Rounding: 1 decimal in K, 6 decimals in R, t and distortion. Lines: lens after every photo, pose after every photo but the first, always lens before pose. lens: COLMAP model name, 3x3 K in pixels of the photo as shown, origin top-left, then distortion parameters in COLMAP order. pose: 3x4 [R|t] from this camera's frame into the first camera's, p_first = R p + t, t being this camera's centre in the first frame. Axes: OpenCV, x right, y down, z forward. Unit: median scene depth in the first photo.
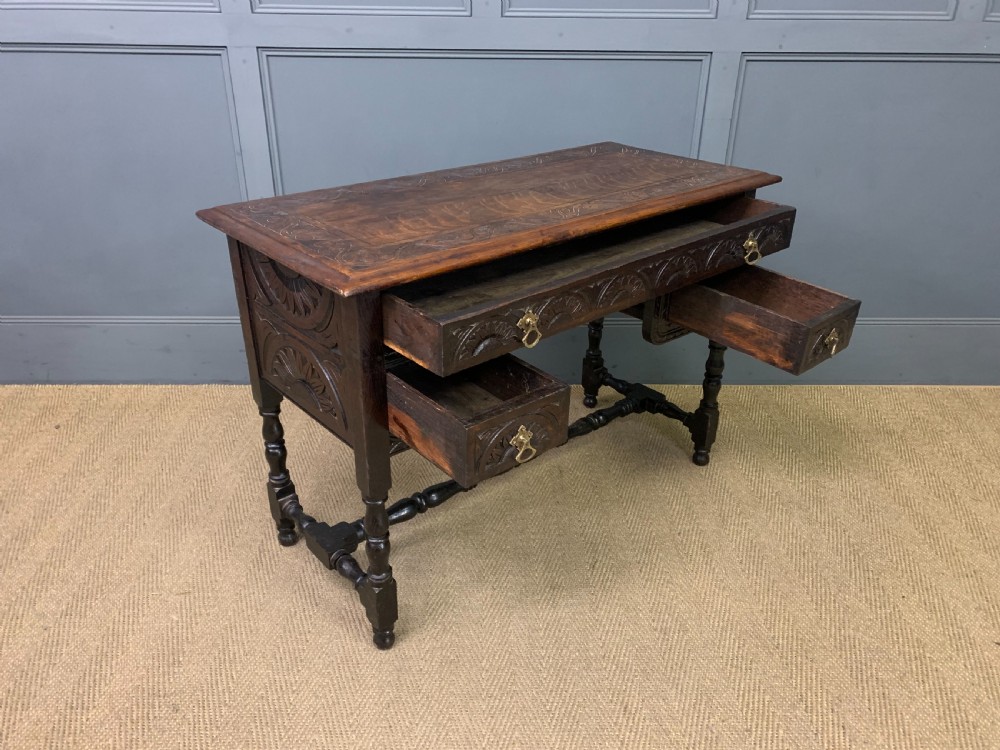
lens RADIAL K [[761.7, 0, 497.6], [0, 761.7, 380.2], [0, 0, 1]] dist [0.030483, -0.019726]
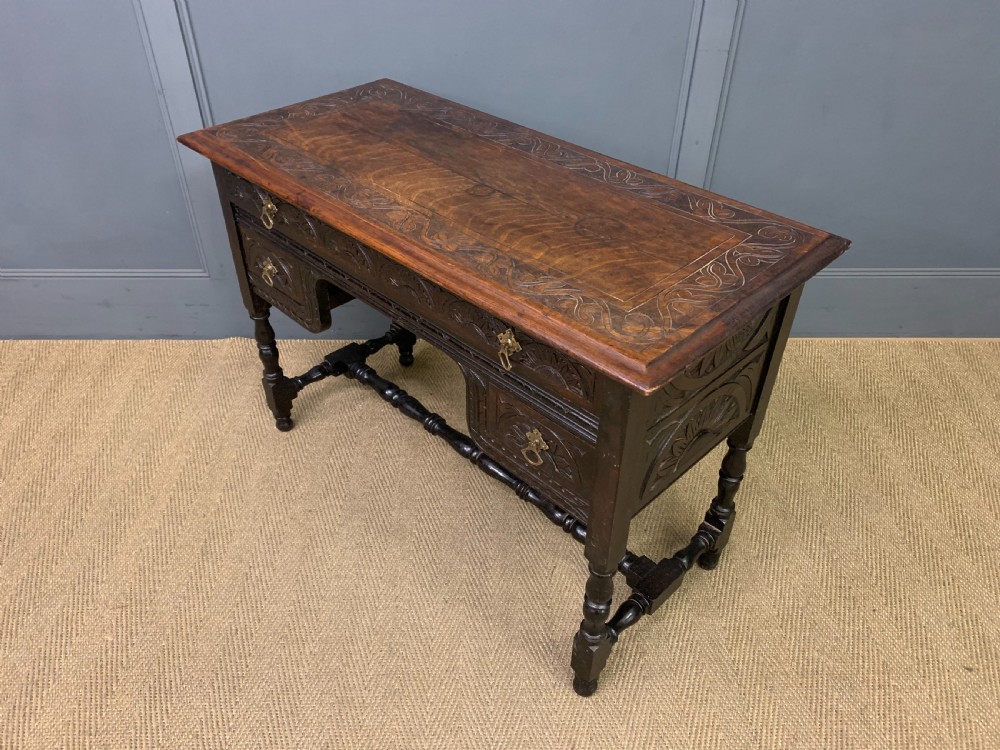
lens RADIAL K [[761.7, 0, 497.7], [0, 761.7, 377.2], [0, 0, 1]] dist [0.030483, -0.019726]
pose [[0.999989, 0.001116, -0.004533, 0.057784], [-0.000280, 0.983595, 0.180389, -0.156820], [0.004660, -0.180386, 0.983585, 0.100369]]
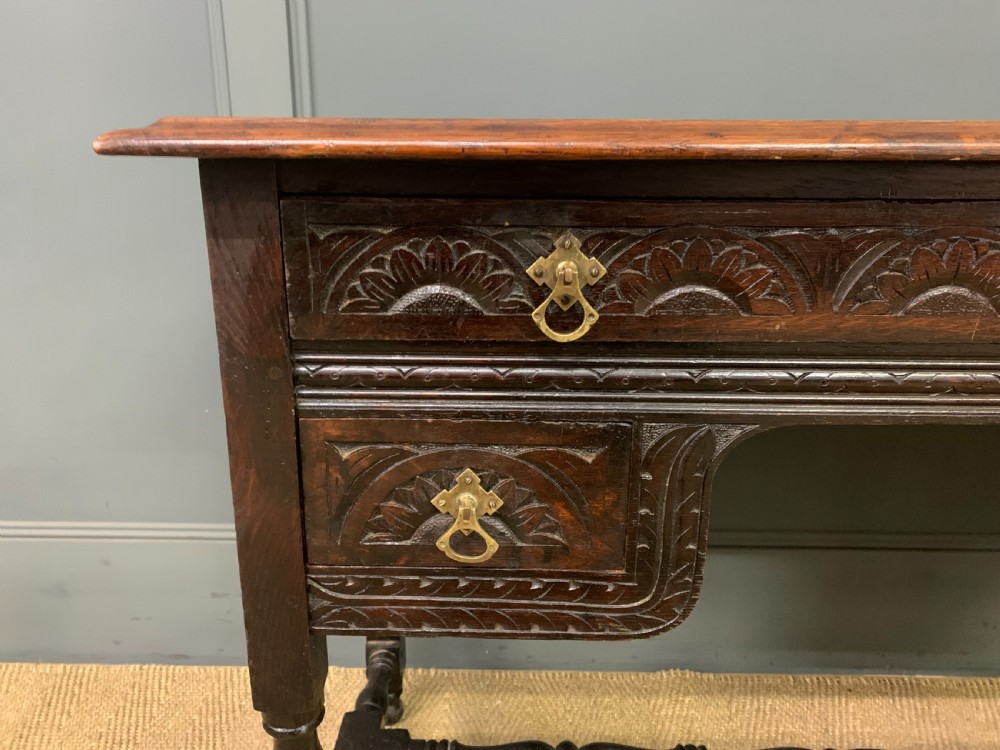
lens RADIAL K [[761.7, 0, 495.9], [0, 761.7, 372.5], [0, 0, 1]] dist [0.030483, -0.019726]
pose [[0.999141, 0.004776, -0.041172, -0.186289], [-0.012639, 0.981139, -0.192889, -0.110446], [0.039474, 0.193243, 0.980356, 0.674766]]
